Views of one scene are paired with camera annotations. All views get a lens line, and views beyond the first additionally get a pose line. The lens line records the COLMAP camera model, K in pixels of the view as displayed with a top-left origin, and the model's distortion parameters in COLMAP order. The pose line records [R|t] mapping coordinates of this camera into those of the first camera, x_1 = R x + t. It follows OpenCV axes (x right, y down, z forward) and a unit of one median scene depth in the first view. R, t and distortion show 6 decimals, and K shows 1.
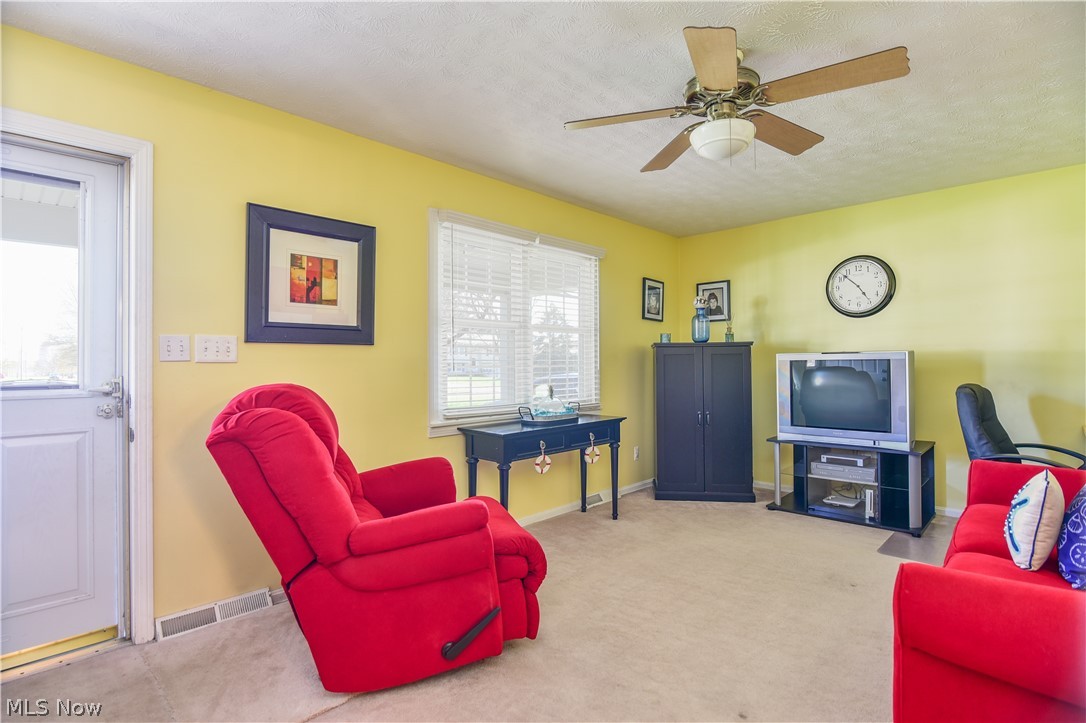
lens RADIAL K [[533.5, 0, 543.5], [0, 533.5, 360.4], [0, 0, 1]] dist [-0.011448, -0.001289]
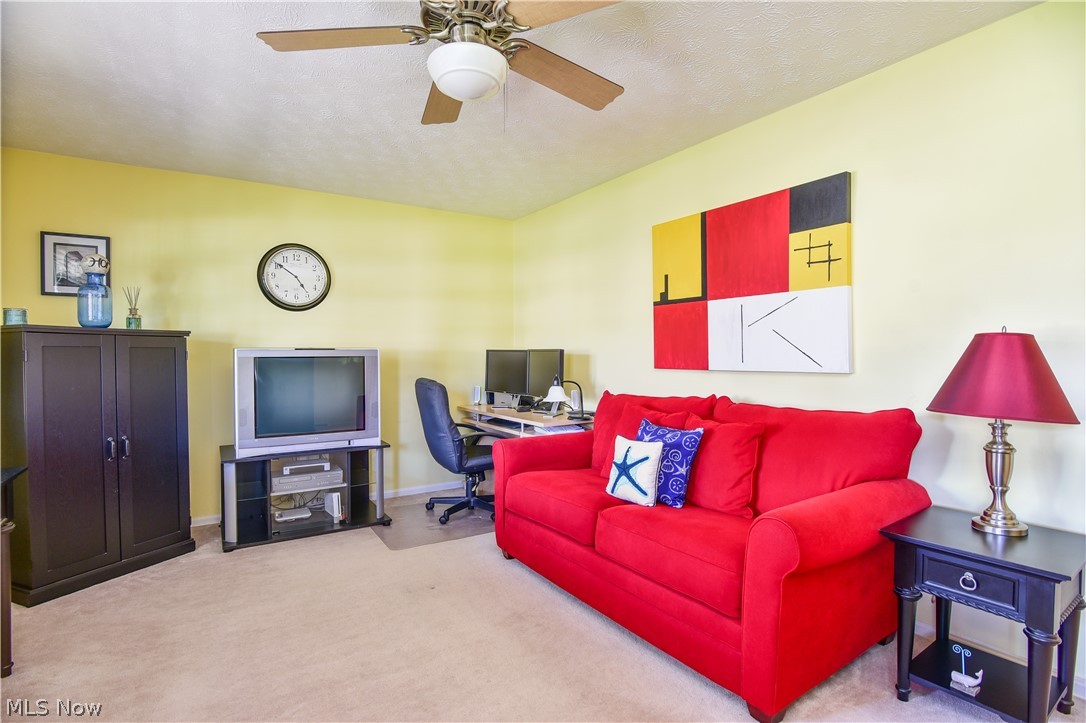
lens RADIAL K [[533.5, 0, 545.1], [0, 533.5, 360.9], [0, 0, 1]] dist [-0.011448, -0.001289]
pose [[0.232514, -0.001990, 0.972591, -0.217433], [-0.002961, 0.999992, 0.002754, 0.002164], [-0.972589, -0.003520, 0.232506, 0.388225]]
